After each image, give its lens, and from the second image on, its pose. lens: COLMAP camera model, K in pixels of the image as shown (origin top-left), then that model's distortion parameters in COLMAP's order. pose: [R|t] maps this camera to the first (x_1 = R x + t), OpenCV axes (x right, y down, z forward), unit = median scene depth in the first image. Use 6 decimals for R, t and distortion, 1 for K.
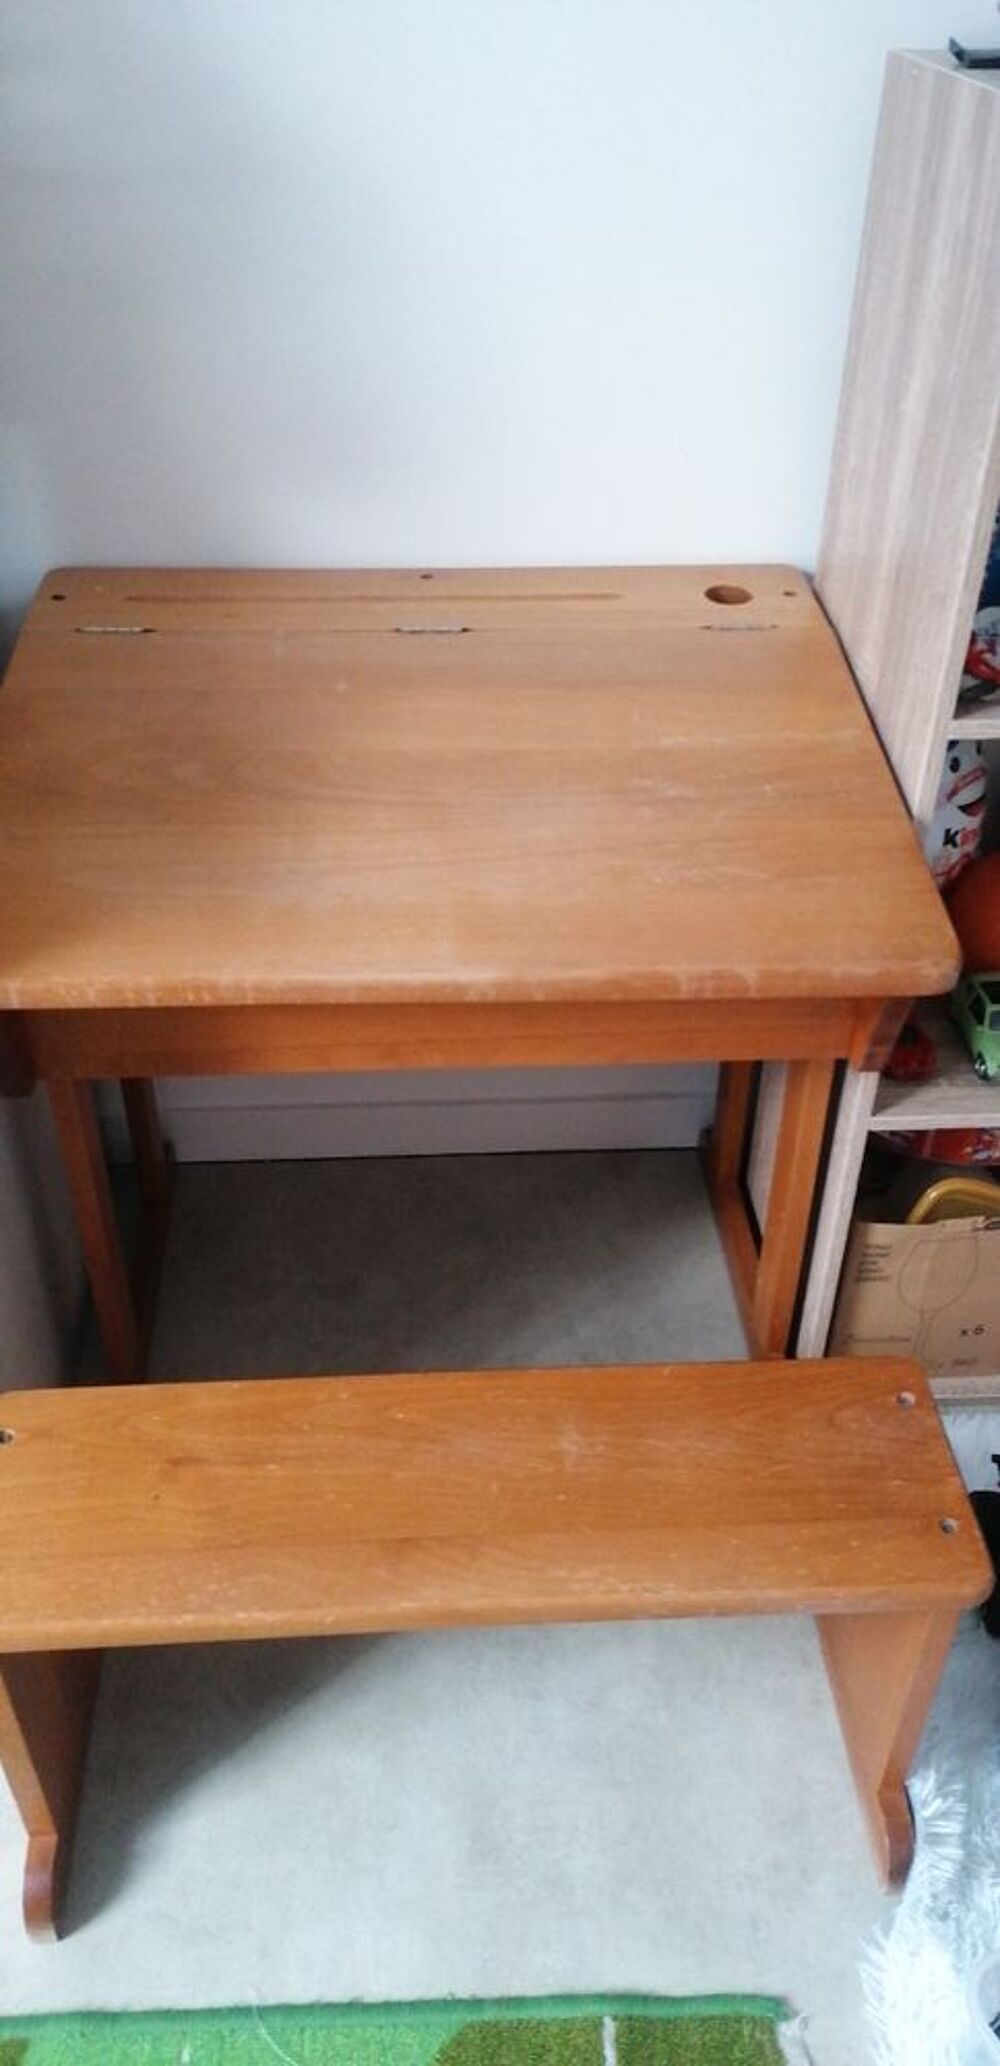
lens RADIAL K [[1538.4, 0, 500.0], [0, 1538.4, 1033.0], [0, 0, 1]] dist [0.104782, -0.126236]
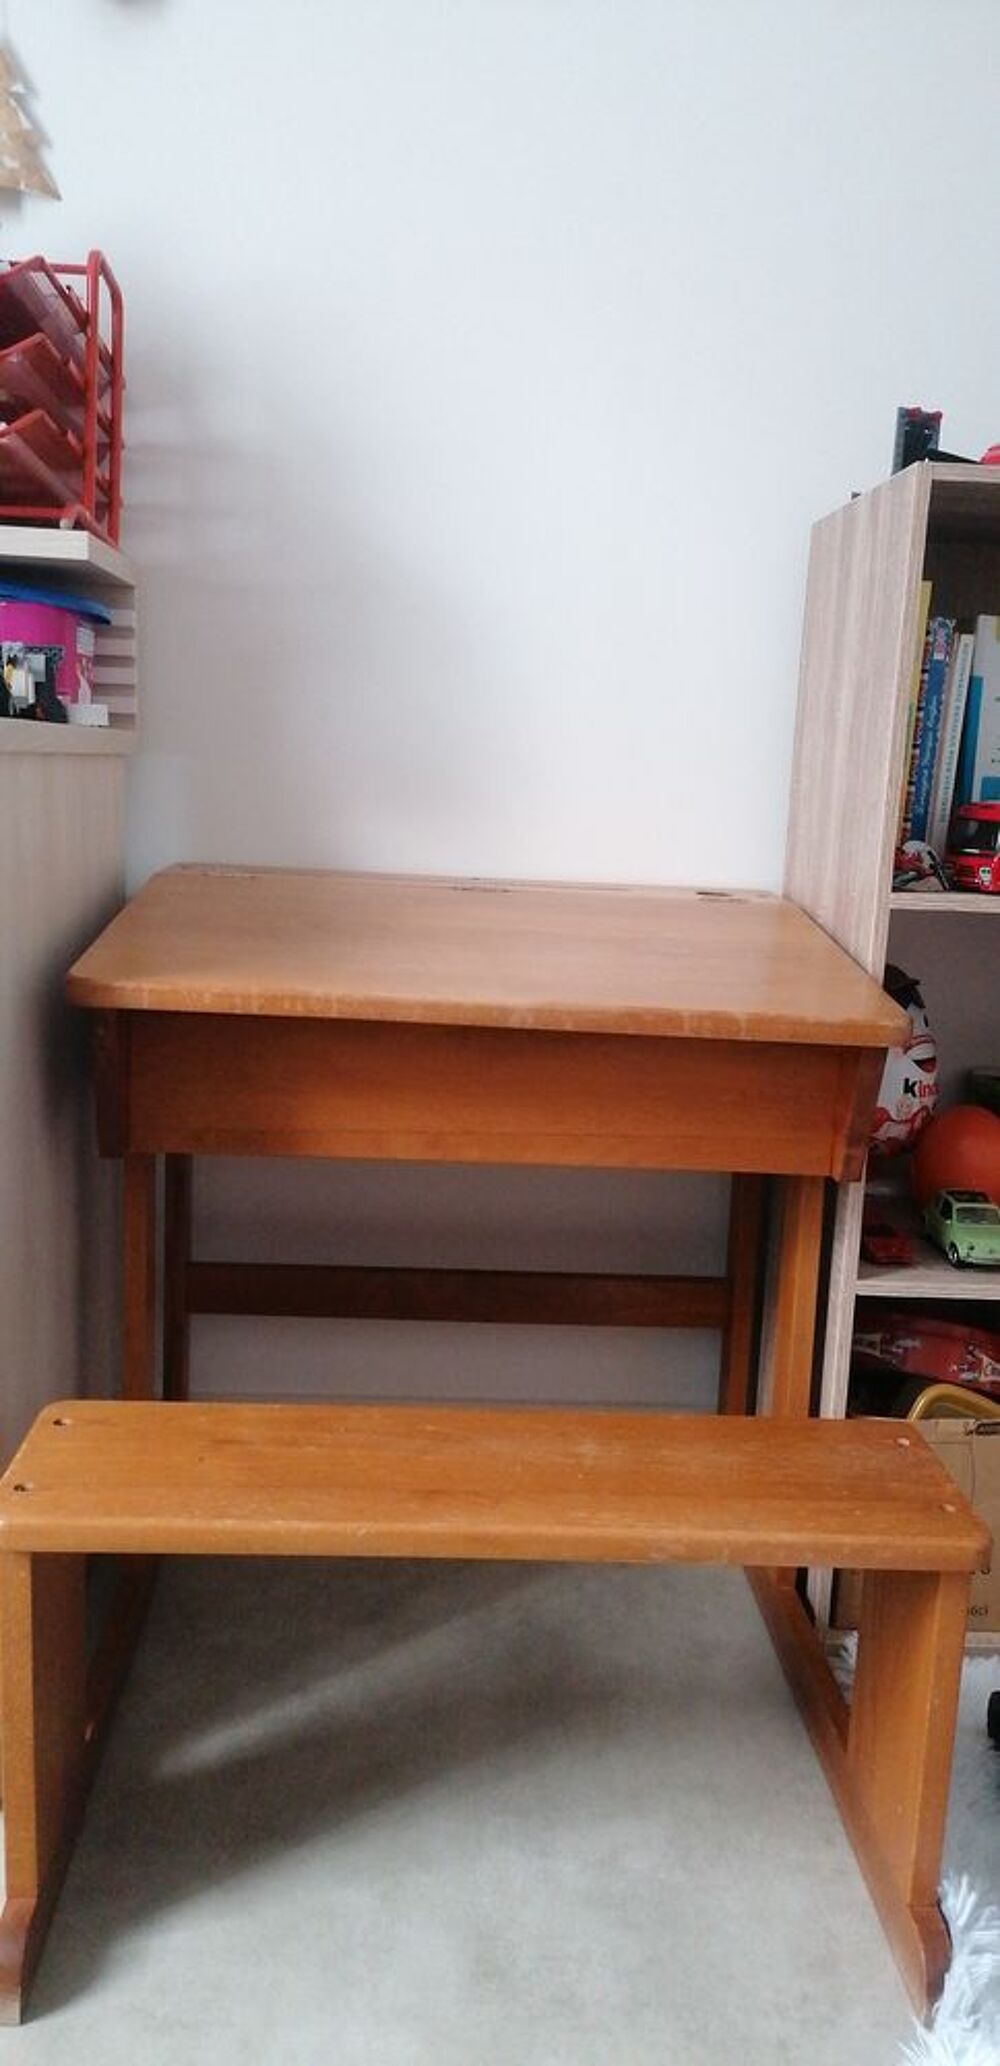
lens RADIAL K [[1538.4, 0, 500.0], [0, 1538.4, 1033.0], [0, 0, 1]] dist [0.104782, -0.126236]
pose [[0.999301, 0.037074, -0.004837, -0.020367], [-0.035242, 0.890831, -0.452966, 0.476341], [-0.012484, 0.452820, 0.891515, -0.078132]]
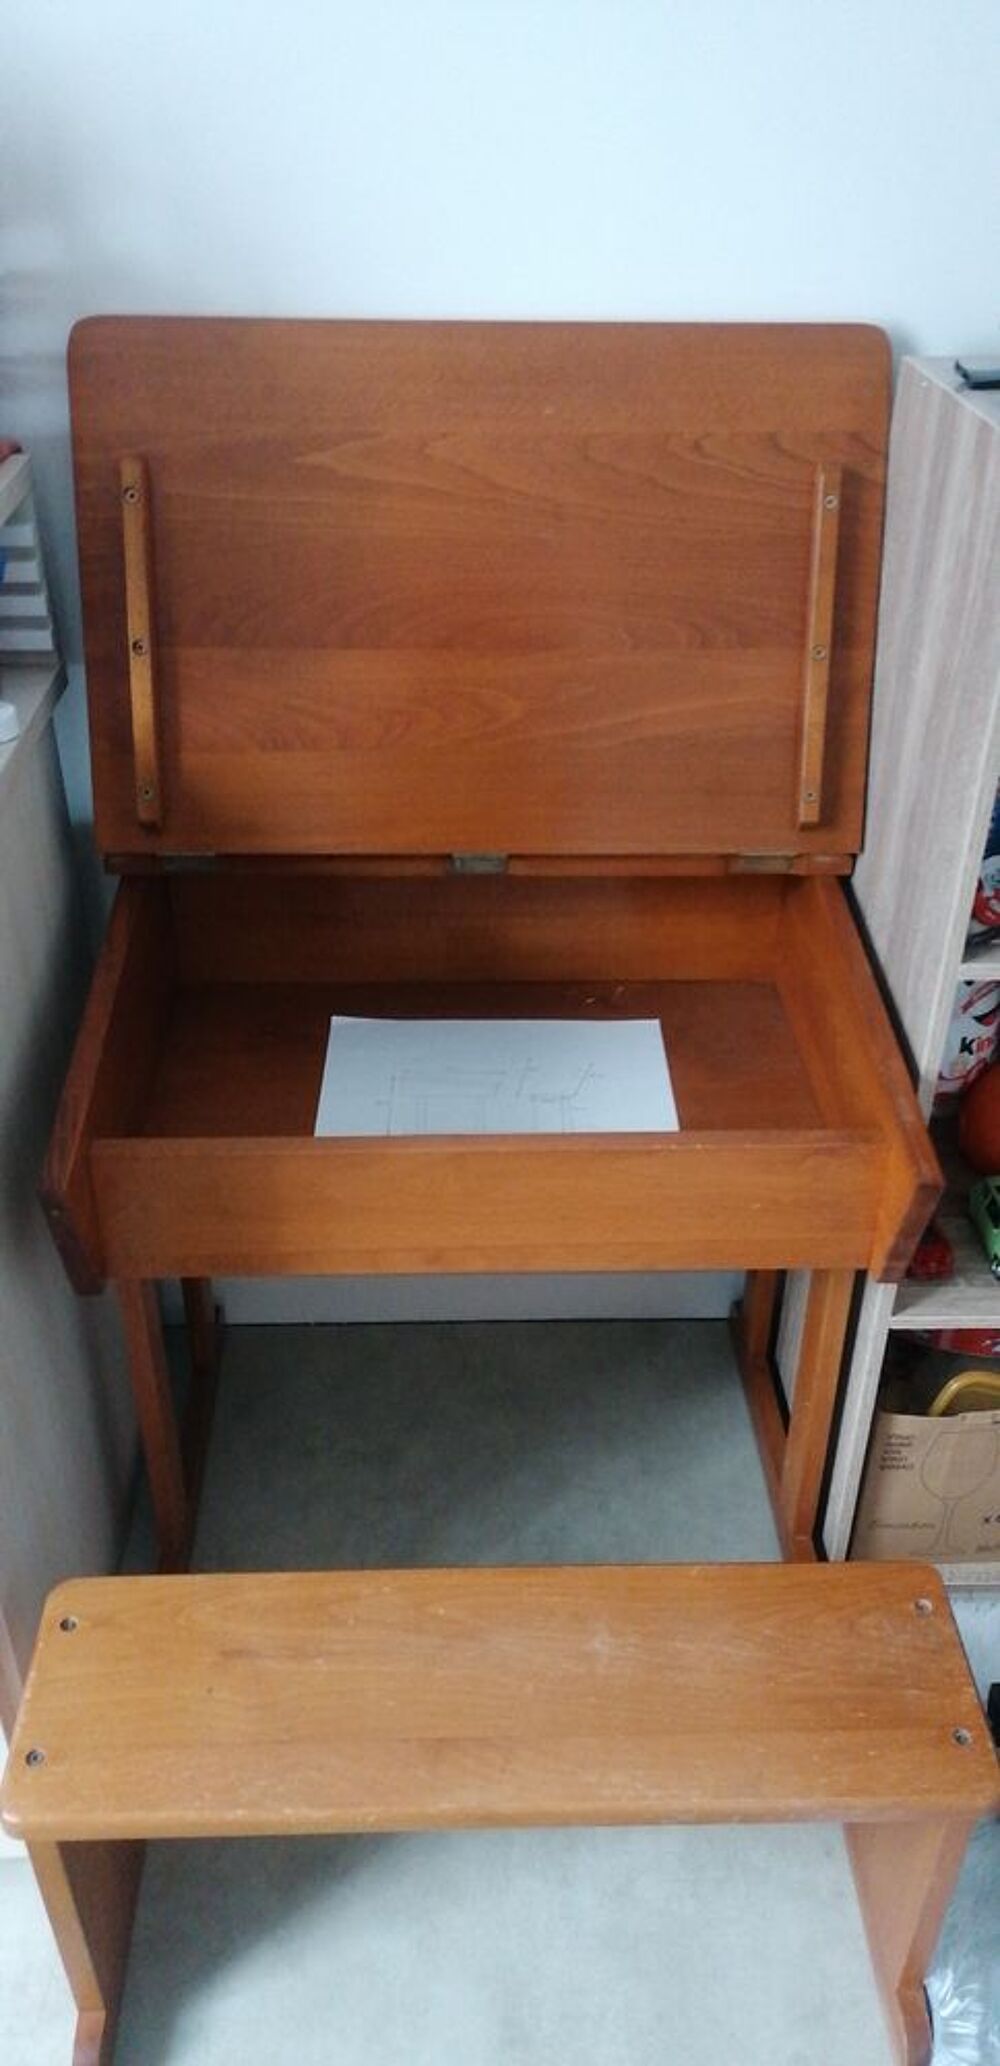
lens RADIAL K [[1538.4, 0, 500.0], [0, 1538.4, 1033.0], [0, 0, 1]] dist [0.104782, -0.126236]
pose [[0.999625, 0.013300, -0.023918, -0.003701], [-0.014849, 0.997723, -0.065796, -0.074892], [0.022989, 0.066126, 0.997546, -0.080354]]
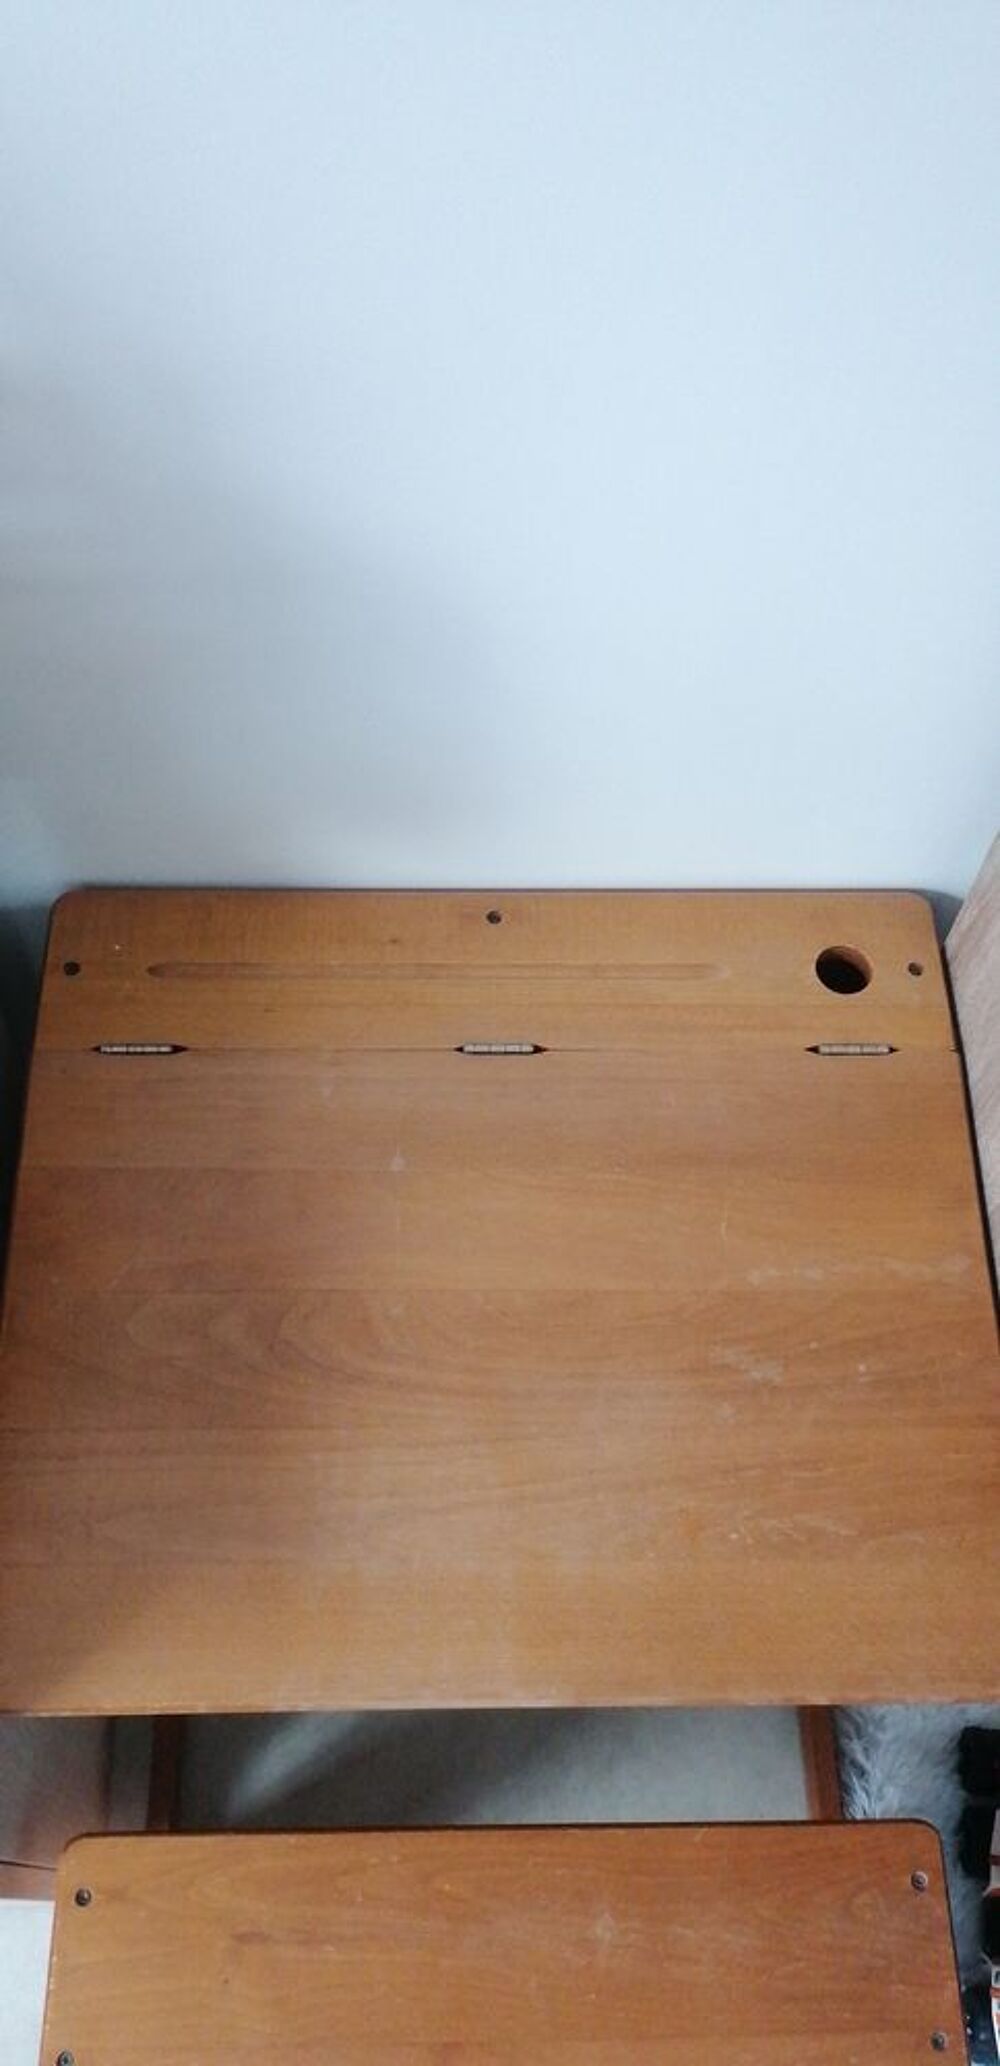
lens RADIAL K [[1538.4, 0, 500.0], [0, 1538.4, 1033.0], [0, 0, 1]] dist [0.104782, -0.126236]
pose [[0.999083, 0.042121, -0.007673, -0.043197], [-0.035496, 0.915113, 0.401631, -0.715329], [0.023938, -0.400991, 0.915769, 0.236309]]
